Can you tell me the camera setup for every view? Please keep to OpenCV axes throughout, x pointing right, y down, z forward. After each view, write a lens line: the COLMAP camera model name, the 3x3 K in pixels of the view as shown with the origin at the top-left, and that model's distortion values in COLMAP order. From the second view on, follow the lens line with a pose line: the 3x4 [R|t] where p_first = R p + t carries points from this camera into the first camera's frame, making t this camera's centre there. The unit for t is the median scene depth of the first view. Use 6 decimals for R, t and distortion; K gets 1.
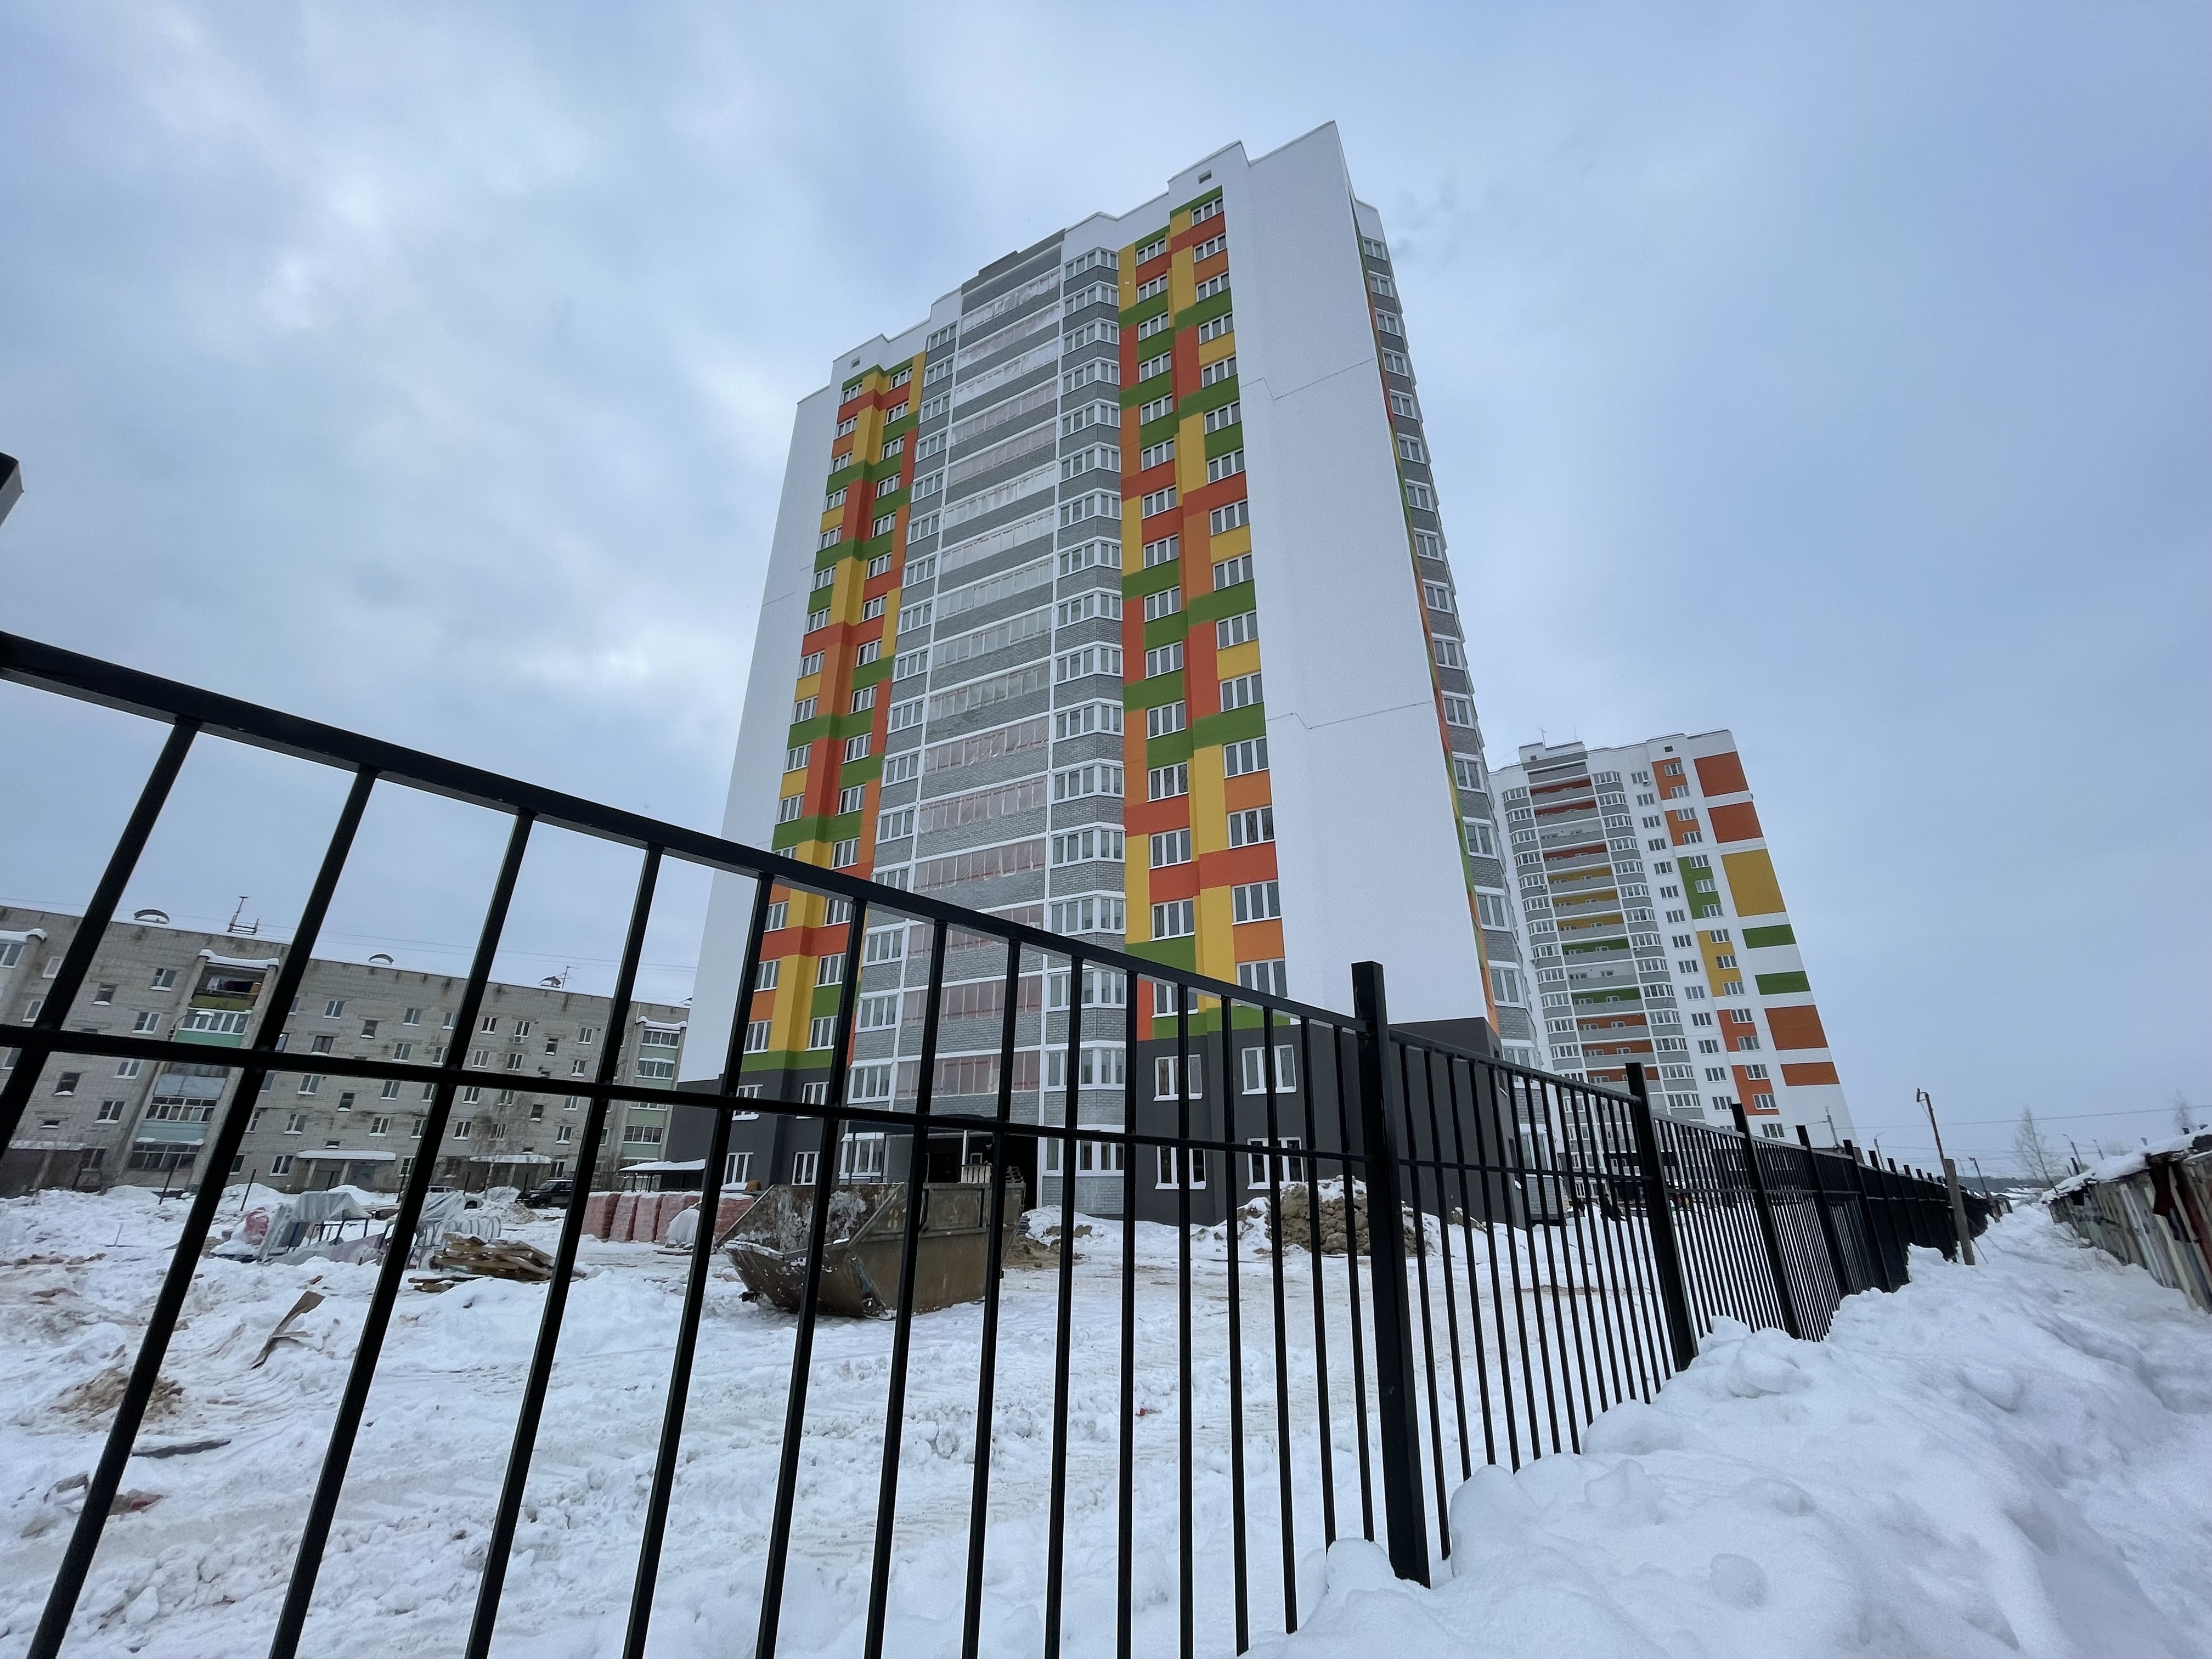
lens RADIAL K [[876.2, 0, 1106.0], [0, 876.2, 829.5], [0, 0, 1]] dist [-0.002252, -0.000416]
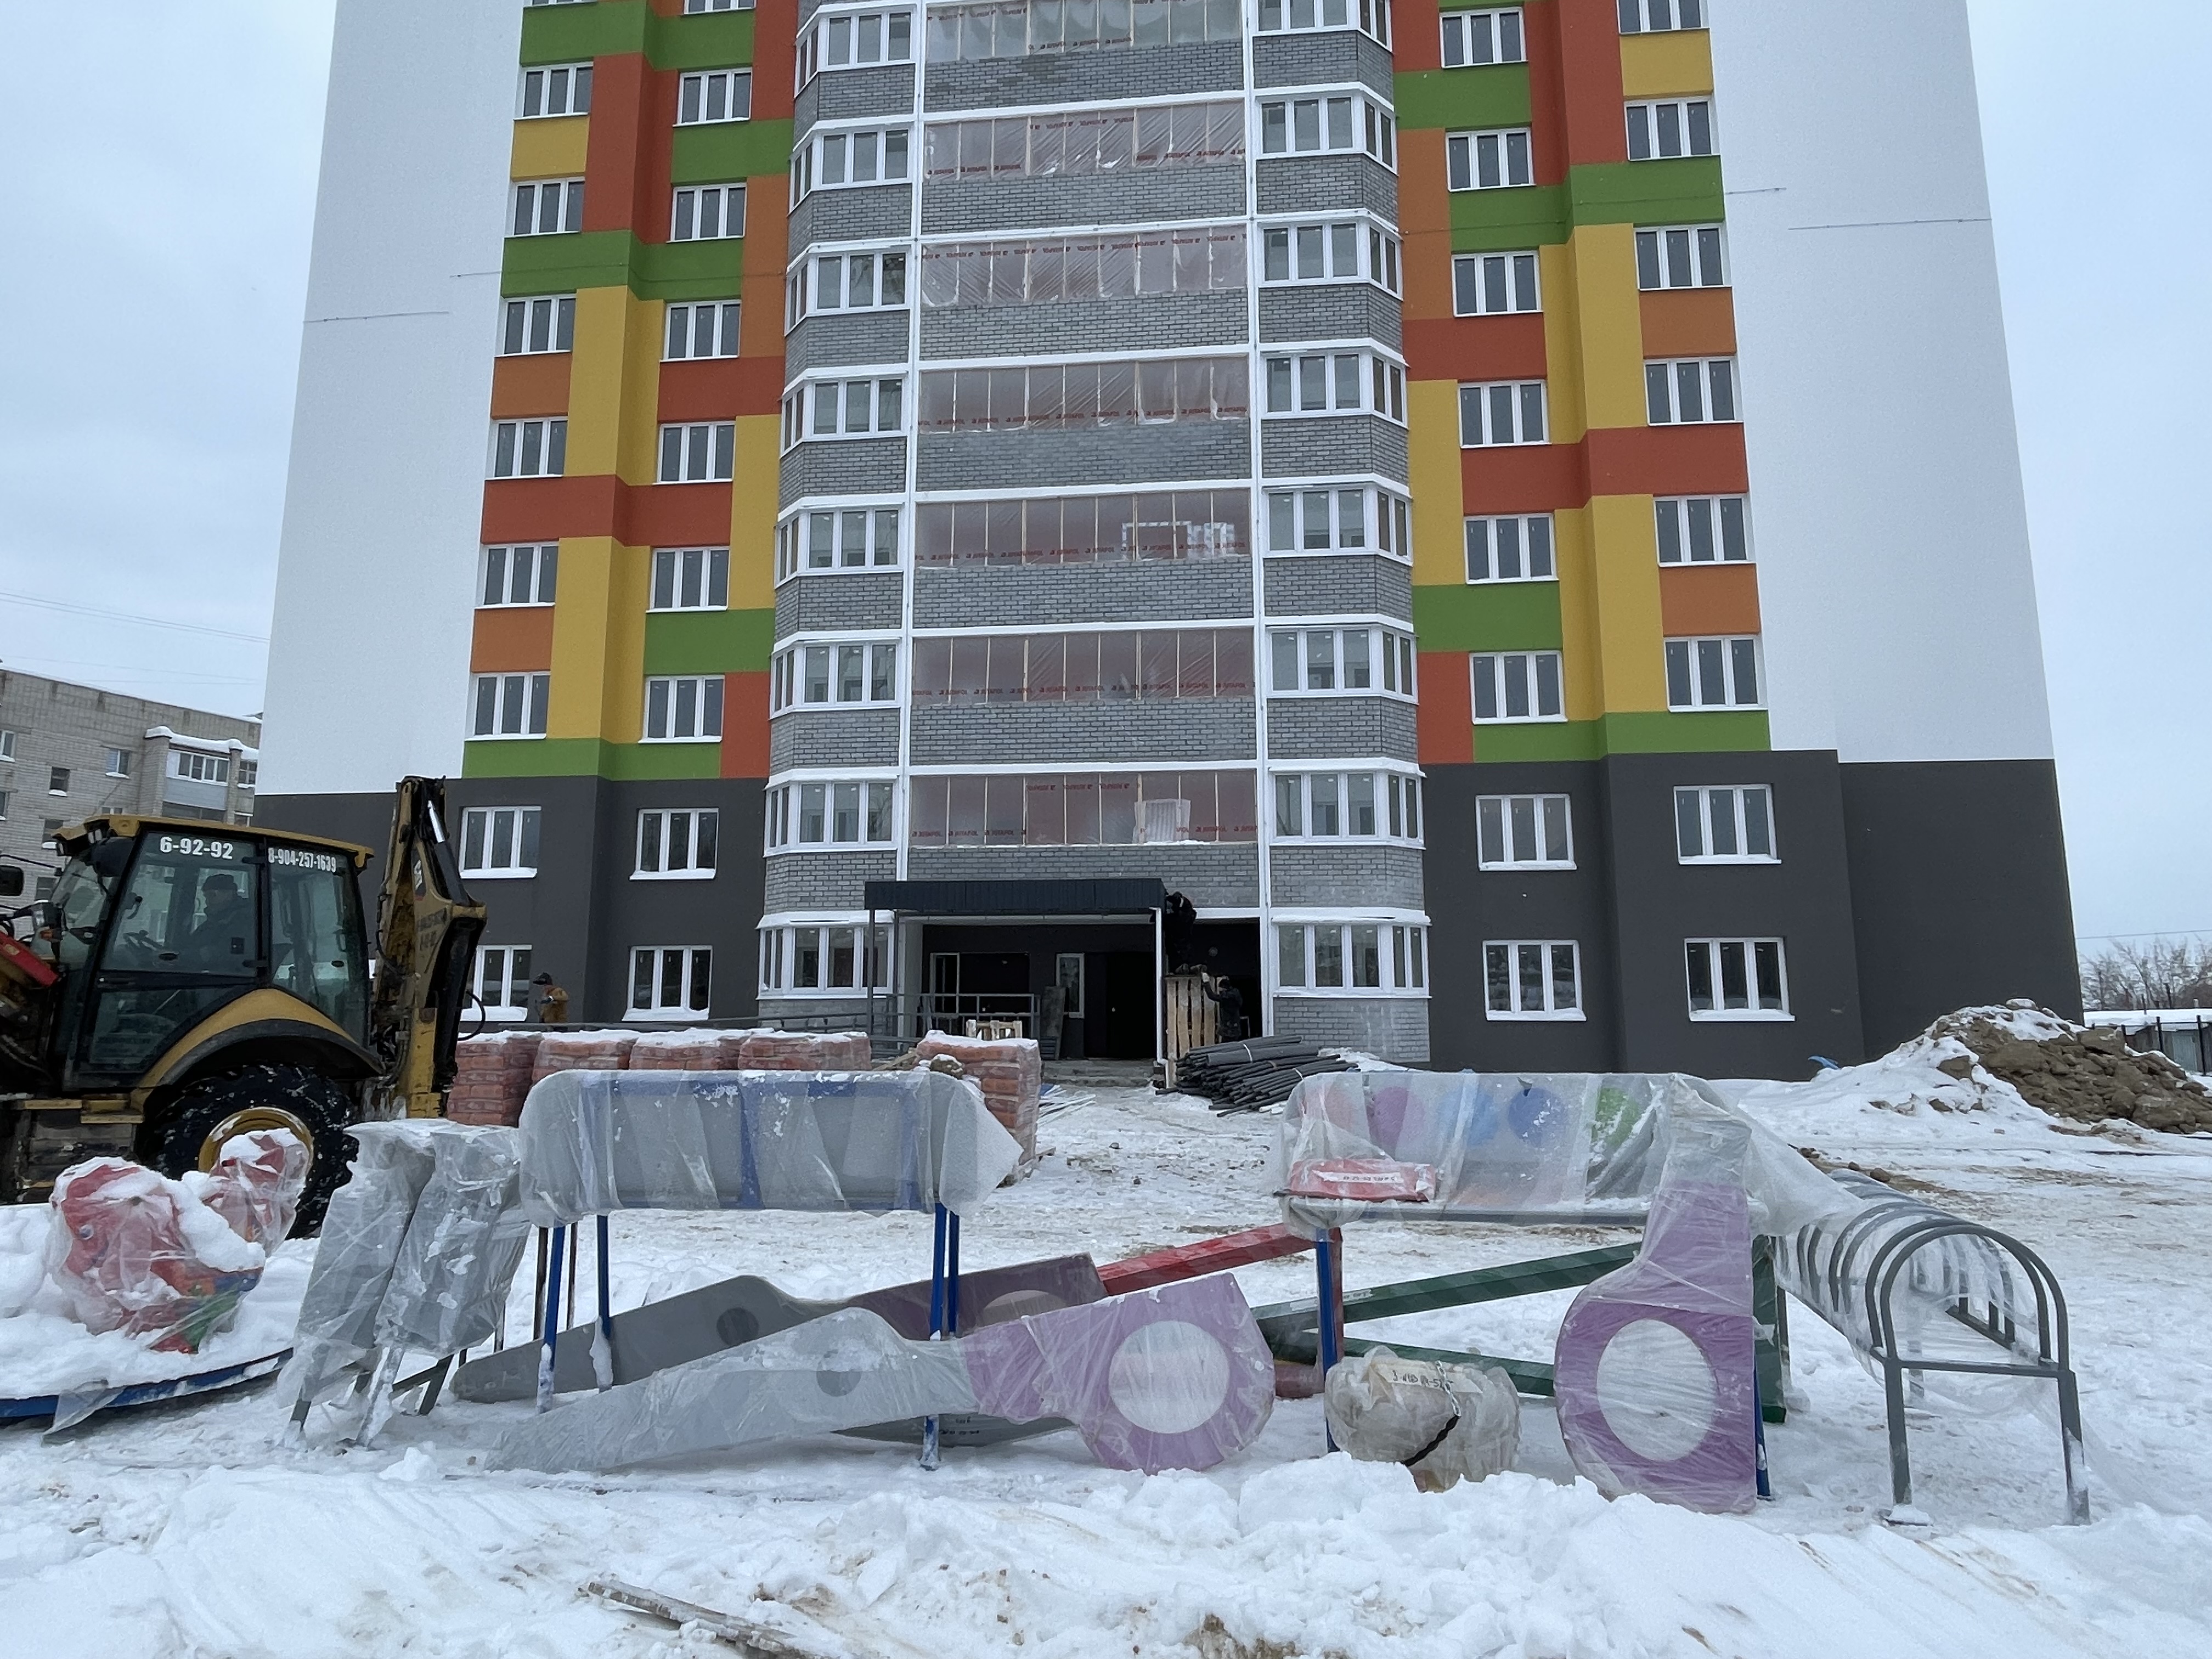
lens RADIAL K [[1269.9, 0, 1106.0], [0, 1269.9, 829.5], [0, 0, 1]] dist [-0.008099, -0.001674]
pose [[0.927482, 0.052334, 0.370187, -0.349181], [-0.141821, 0.965398, 0.218844, 0.108848], [-0.345925, -0.255474, 0.902812, 0.276162]]
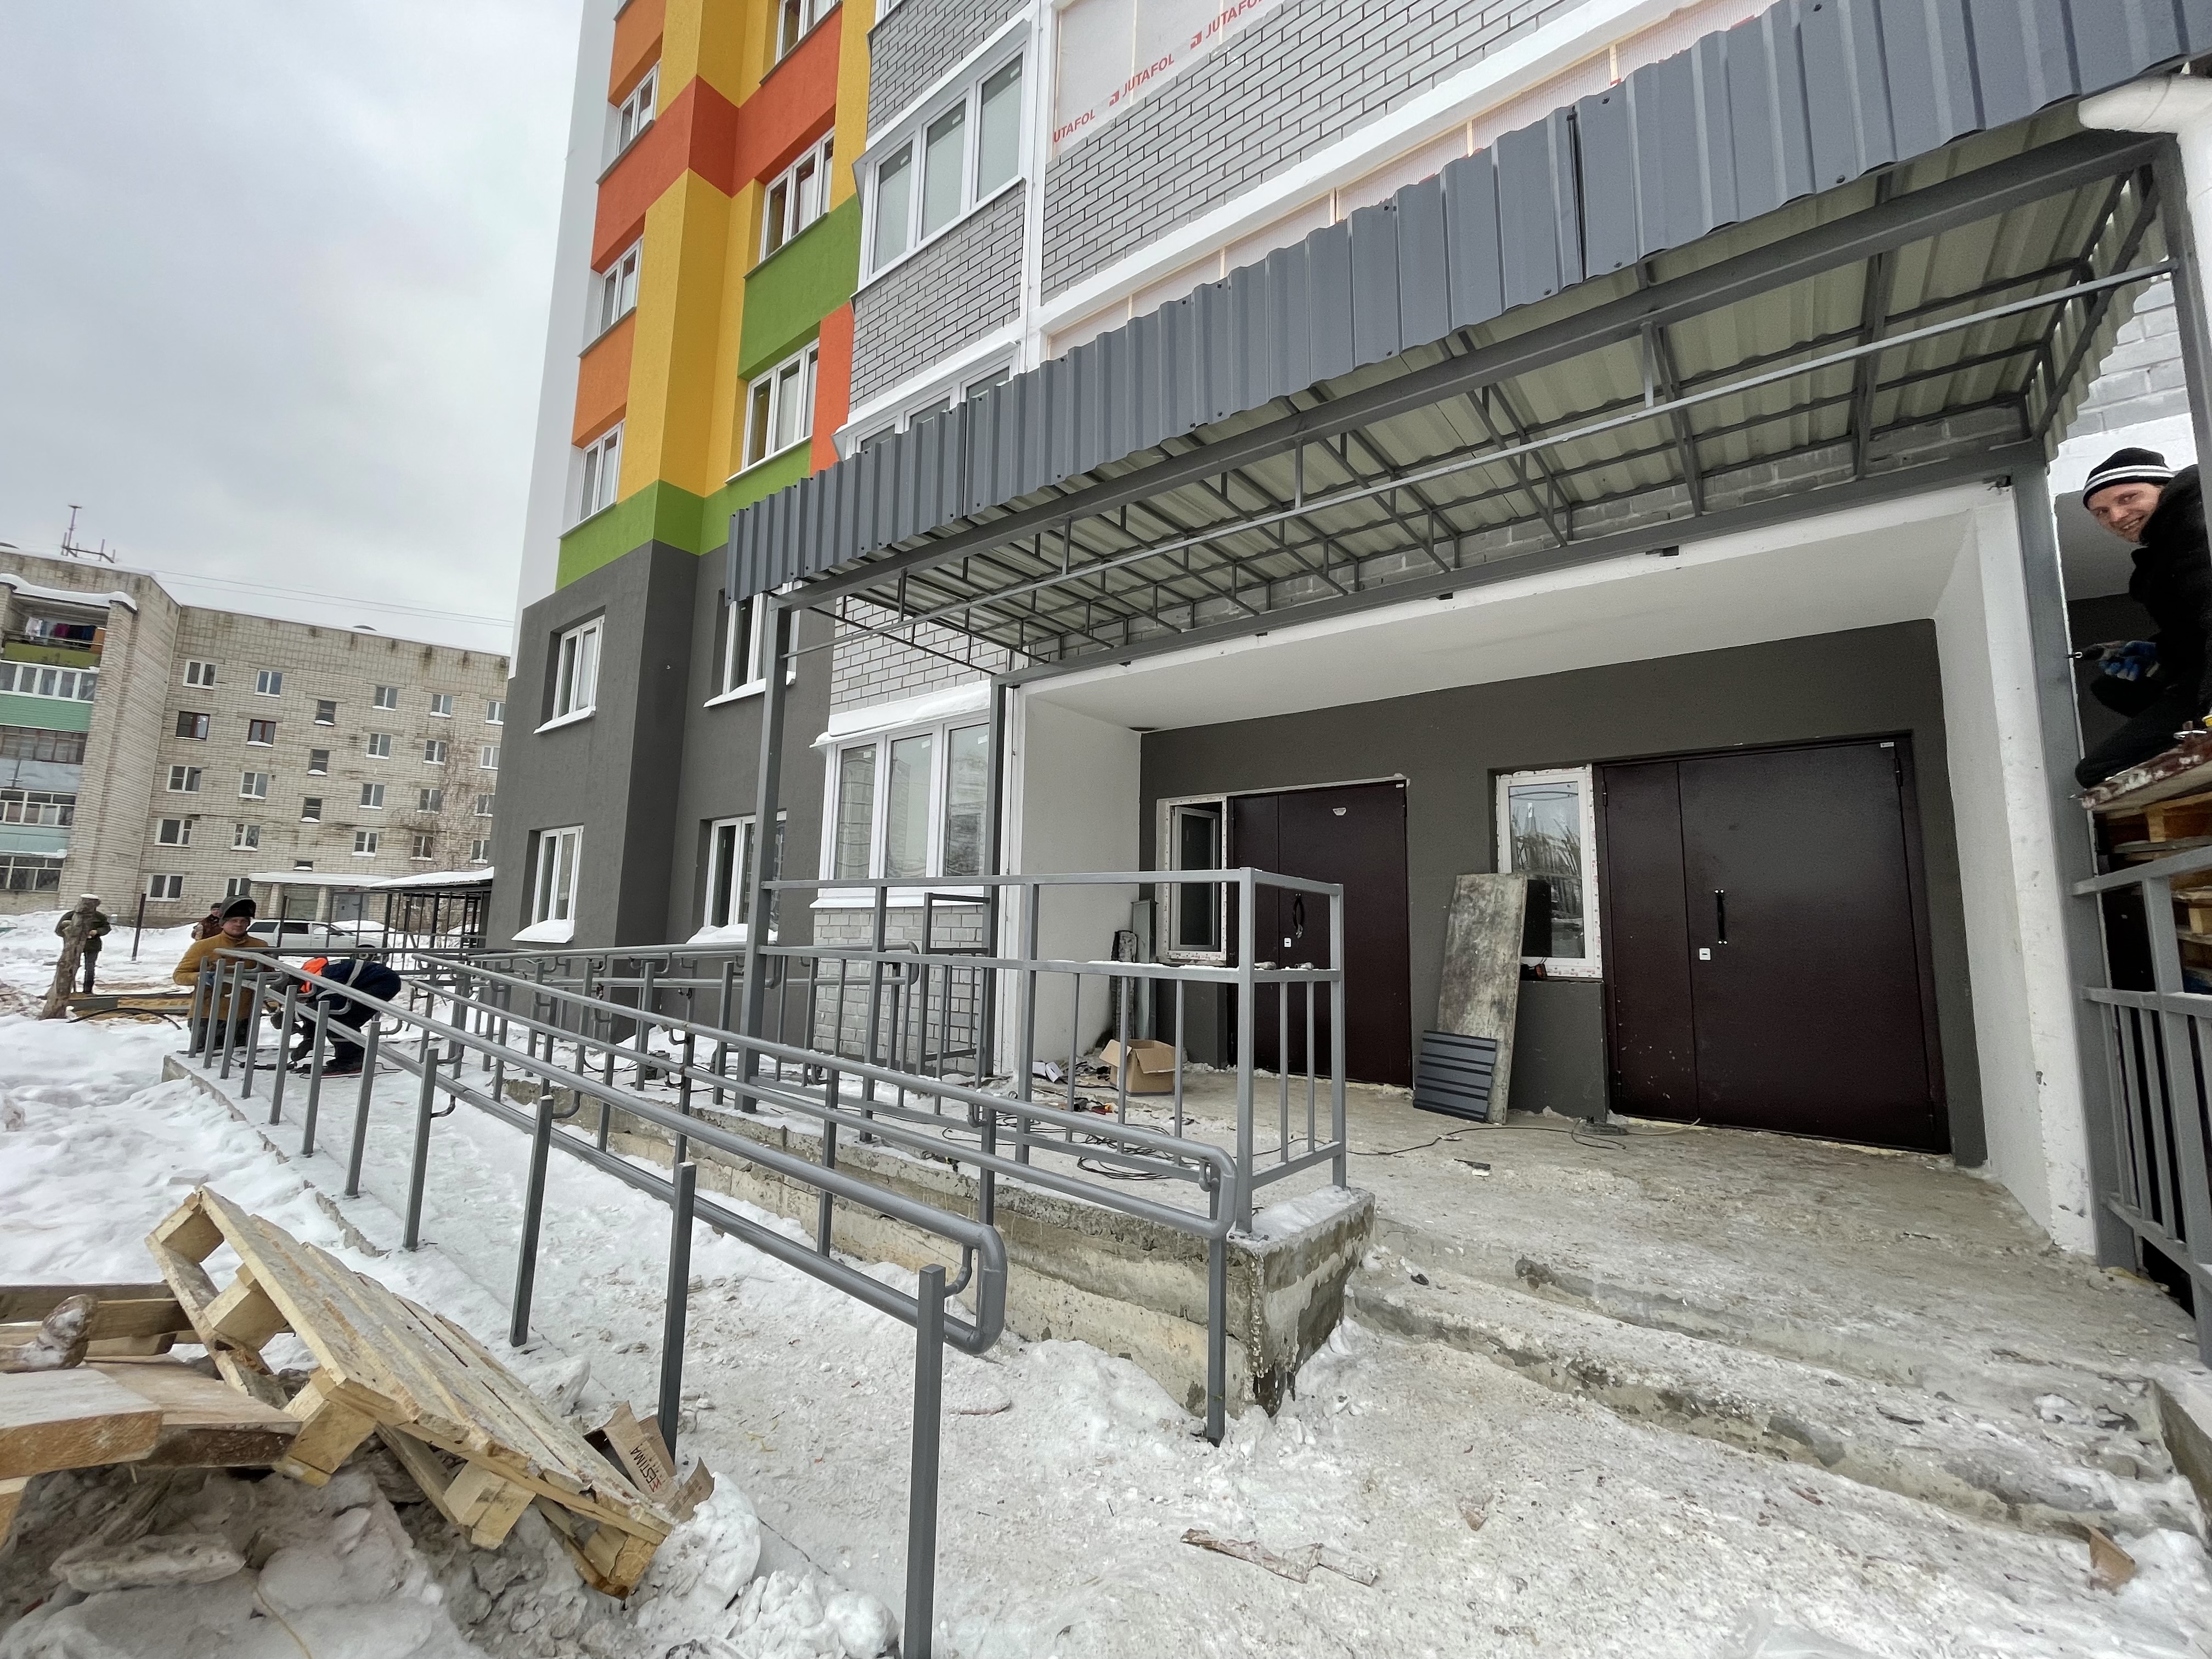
lens RADIAL K [[888.0, 0, 1106.0], [0, 888.0, 829.5], [0, 0, 1]] dist [-0.015622, -0.000147]
pose [[0.985971, -0.001060, -0.166911, -0.171745], [0.045618, 0.963620, 0.263355, 0.279177], [0.160559, -0.267275, 0.950150, 0.693587]]
